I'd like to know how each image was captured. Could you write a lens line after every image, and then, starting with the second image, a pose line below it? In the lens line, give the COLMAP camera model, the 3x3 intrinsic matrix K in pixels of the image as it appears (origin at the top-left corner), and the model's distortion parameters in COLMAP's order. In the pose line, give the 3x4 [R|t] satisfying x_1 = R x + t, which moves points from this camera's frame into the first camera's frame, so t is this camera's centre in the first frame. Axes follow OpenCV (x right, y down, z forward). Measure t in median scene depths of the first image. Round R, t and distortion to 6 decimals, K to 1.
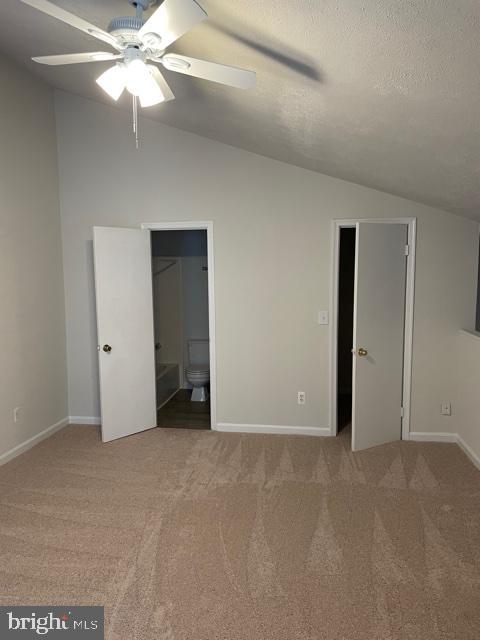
lens RADIAL K [[480.1, 0, 236.0], [0, 480.1, 317.0], [0, 0, 1]] dist [0.099110, -0.128418]
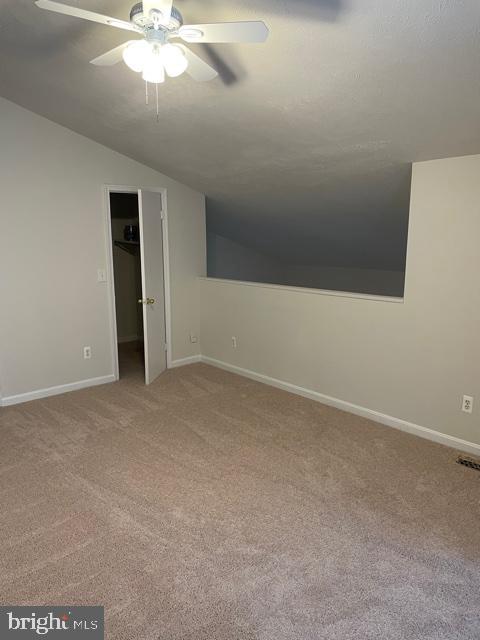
lens RADIAL K [[480.1, 0, 236.0], [0, 480.1, 317.0], [0, 0, 1]] dist [0.099110, -0.128418]
pose [[0.659880, -0.135783, 0.739000, -0.470637], [0.078948, 0.990621, 0.111521, -0.003920], [-0.747212, -0.015248, 0.664411, 0.050879]]
